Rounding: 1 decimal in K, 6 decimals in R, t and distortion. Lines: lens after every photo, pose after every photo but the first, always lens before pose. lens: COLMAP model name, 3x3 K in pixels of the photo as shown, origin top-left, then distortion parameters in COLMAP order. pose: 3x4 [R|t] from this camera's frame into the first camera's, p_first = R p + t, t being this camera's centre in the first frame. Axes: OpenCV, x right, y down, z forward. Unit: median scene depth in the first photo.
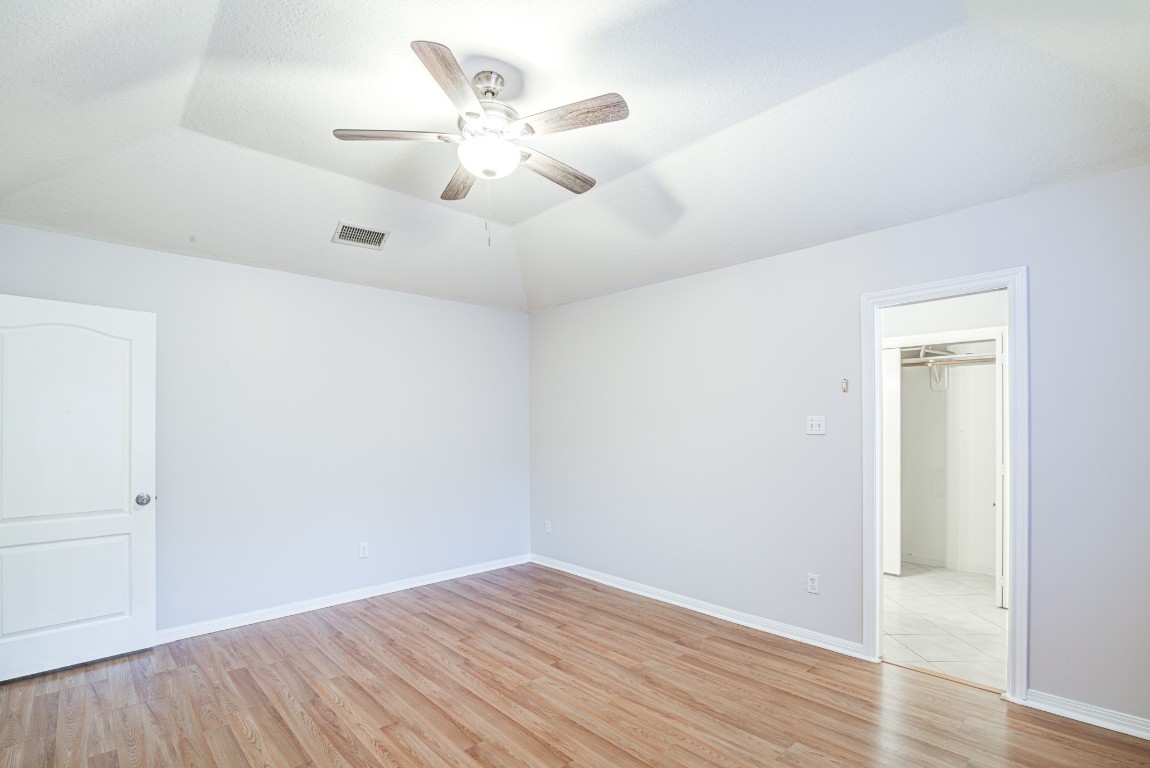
lens RADIAL K [[543.3, 0, 575.1], [0, 543.3, 427.4], [0, 0, 1]] dist [-0.001857, 0.000013]
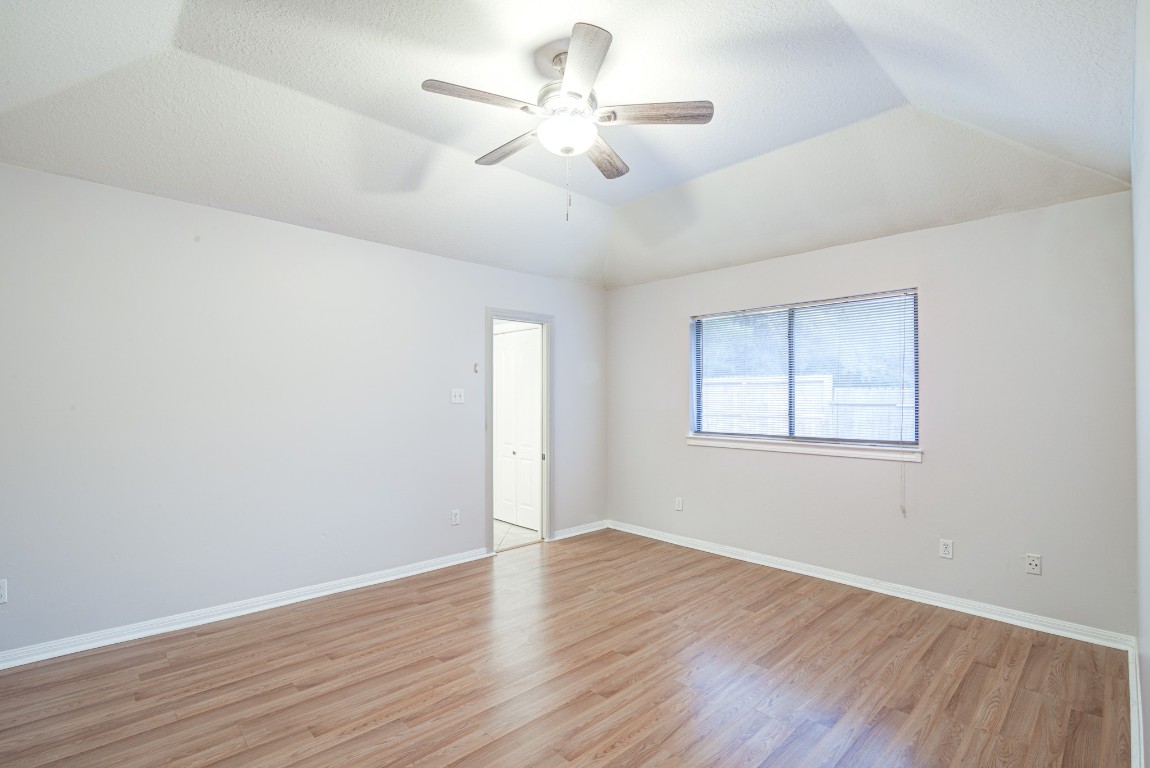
lens RADIAL K [[532.6, 0, 577.9], [0, 532.6, 391.2], [0, 0, 1]] dist [-0.016499, 0.000062]
pose [[-0.018430, 0.018547, 0.999658, -0.809808], [-0.001909, 0.999825, -0.018586, 0.007469], [-0.999828, -0.002251, -0.018392, 0.695379]]
